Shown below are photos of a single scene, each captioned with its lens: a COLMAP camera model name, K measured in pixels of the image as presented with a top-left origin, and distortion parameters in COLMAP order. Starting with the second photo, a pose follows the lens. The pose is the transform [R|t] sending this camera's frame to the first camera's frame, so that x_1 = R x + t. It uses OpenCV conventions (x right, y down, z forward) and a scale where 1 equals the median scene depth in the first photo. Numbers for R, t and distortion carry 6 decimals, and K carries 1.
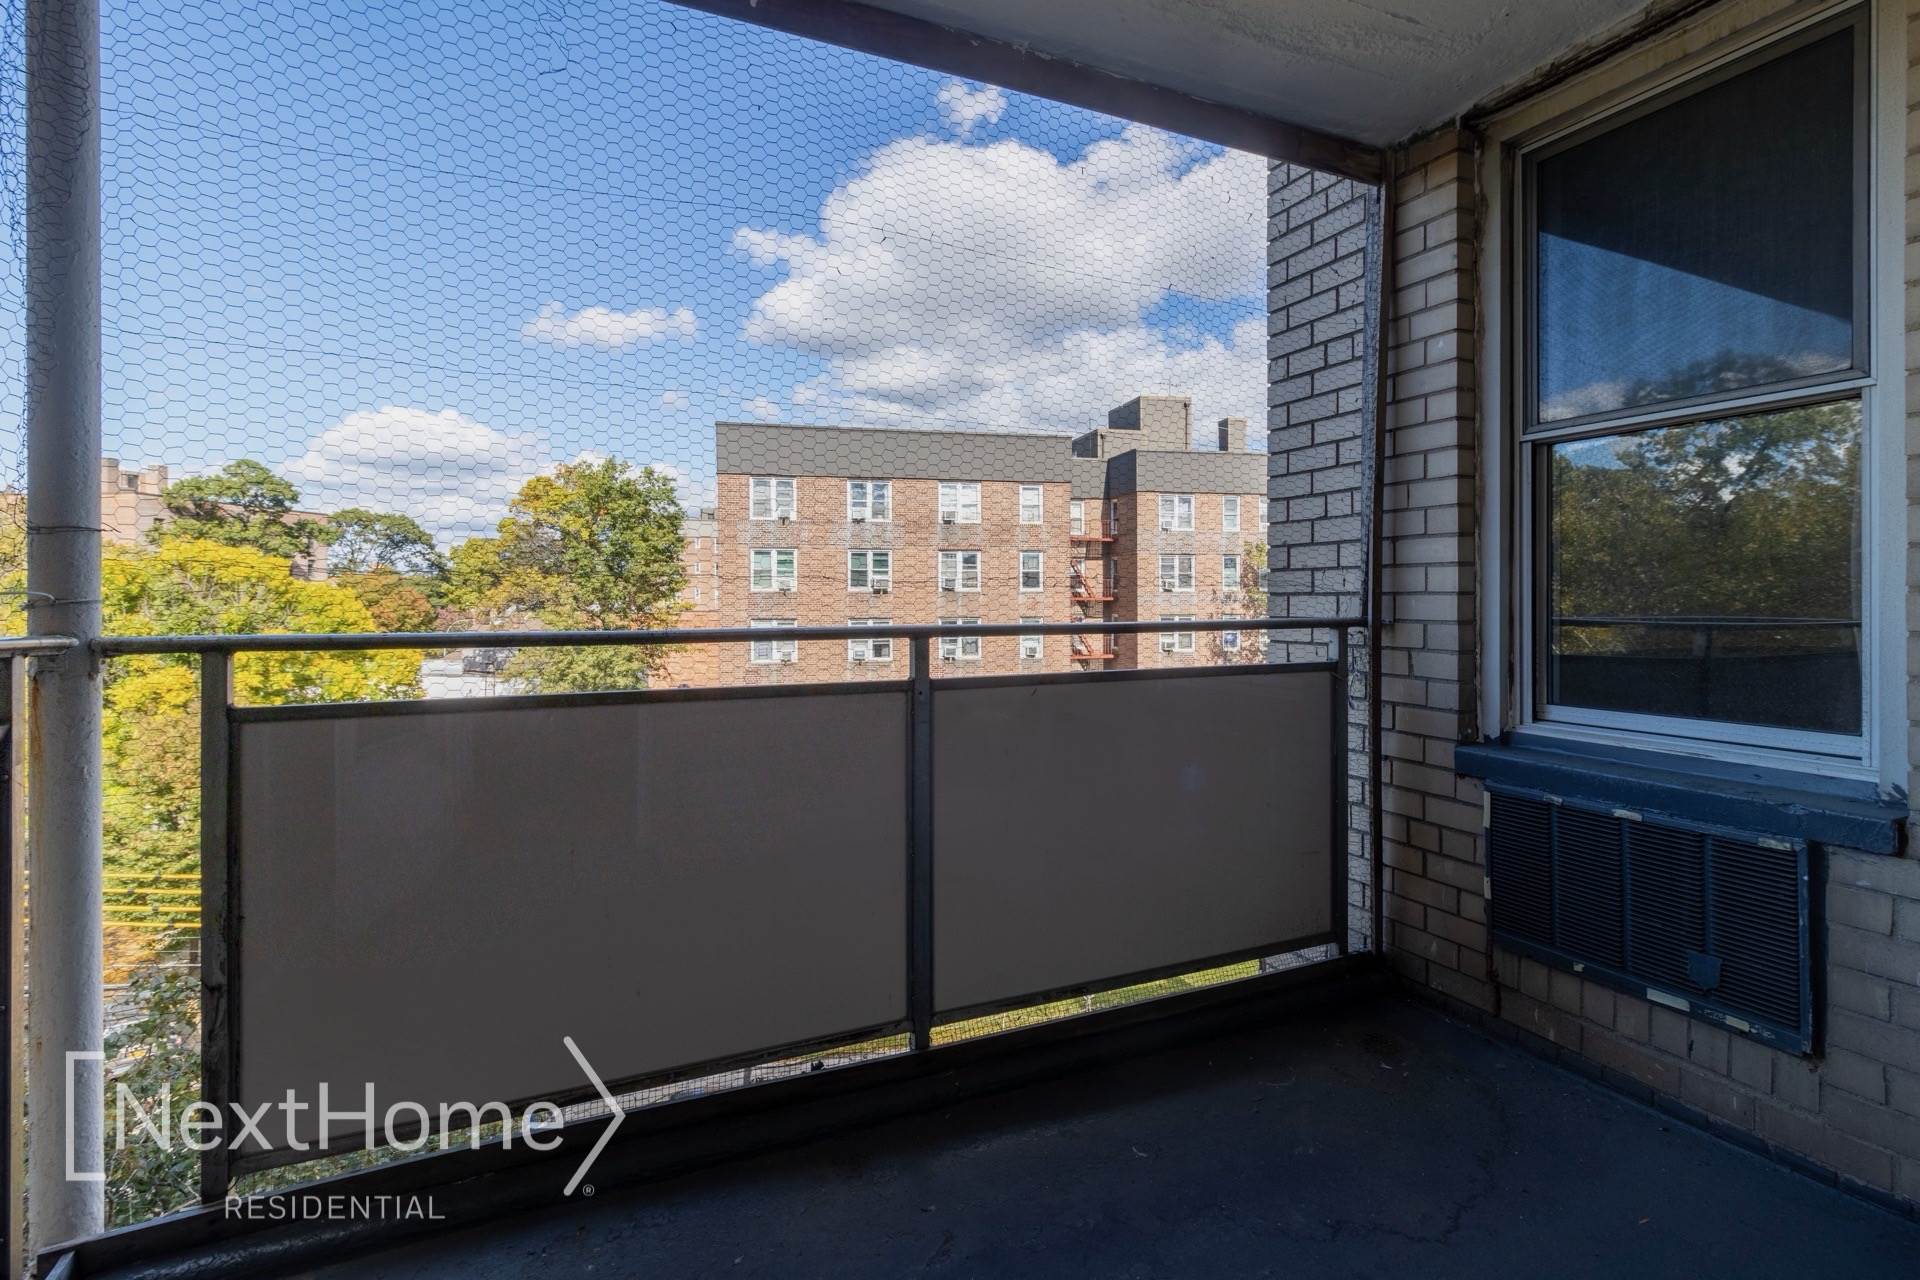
lens RADIAL K [[906.5, 0, 960.3], [0, 906.5, 600.7], [0, 0, 1]] dist [0.000027, 0.000008]
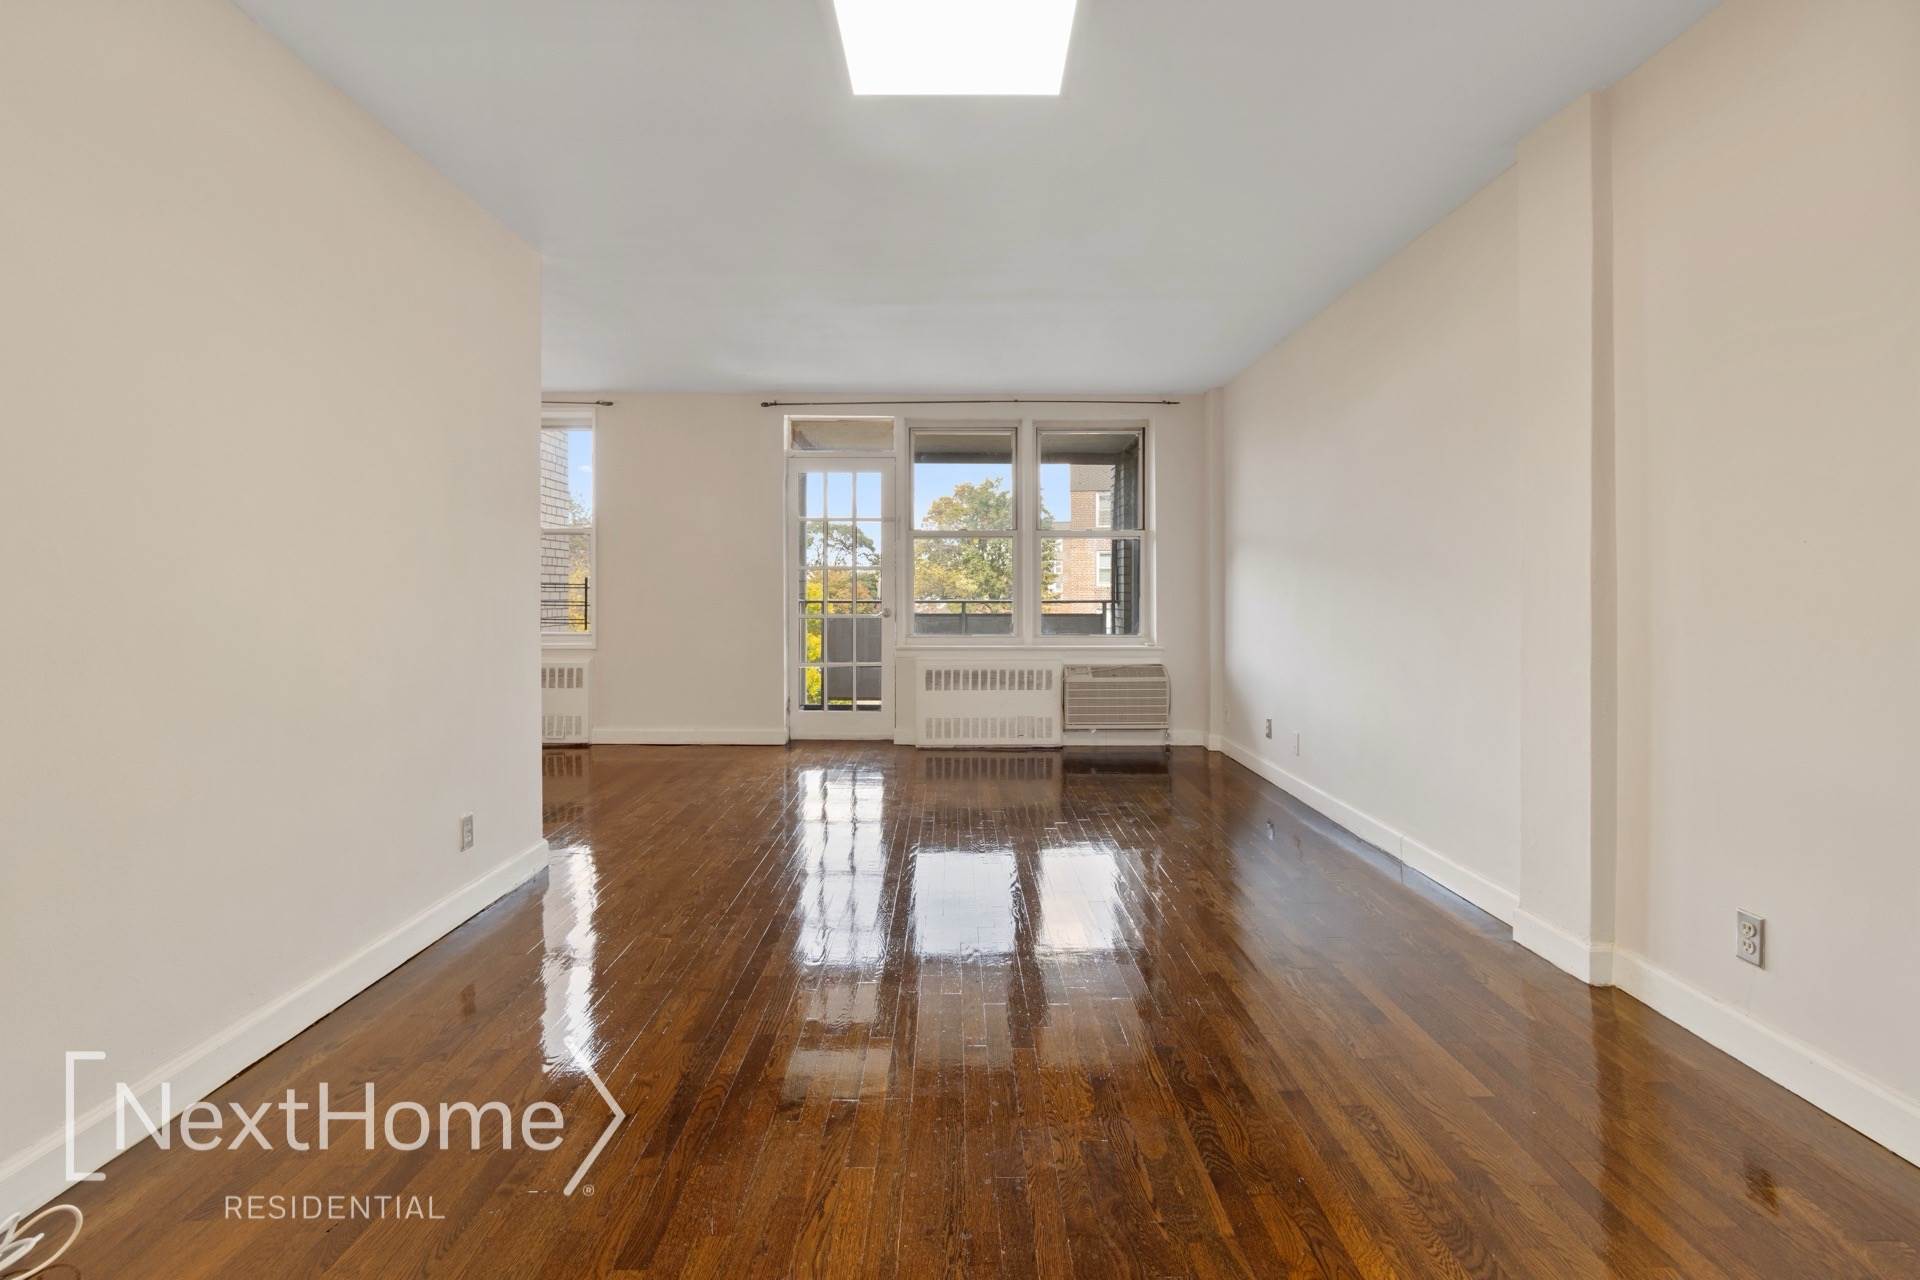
lens RADIAL K [[906.5, 0, 960.3], [0, 906.5, 600.7], [0, 0, 1]] dist [0.000027, 0.000008]
pose [[0.908639, 0.005571, -0.417546, 1.321416], [-0.001658, 0.999951, 0.009734, -0.010227], [0.417580, -0.008152, 0.908604, -2.205992]]
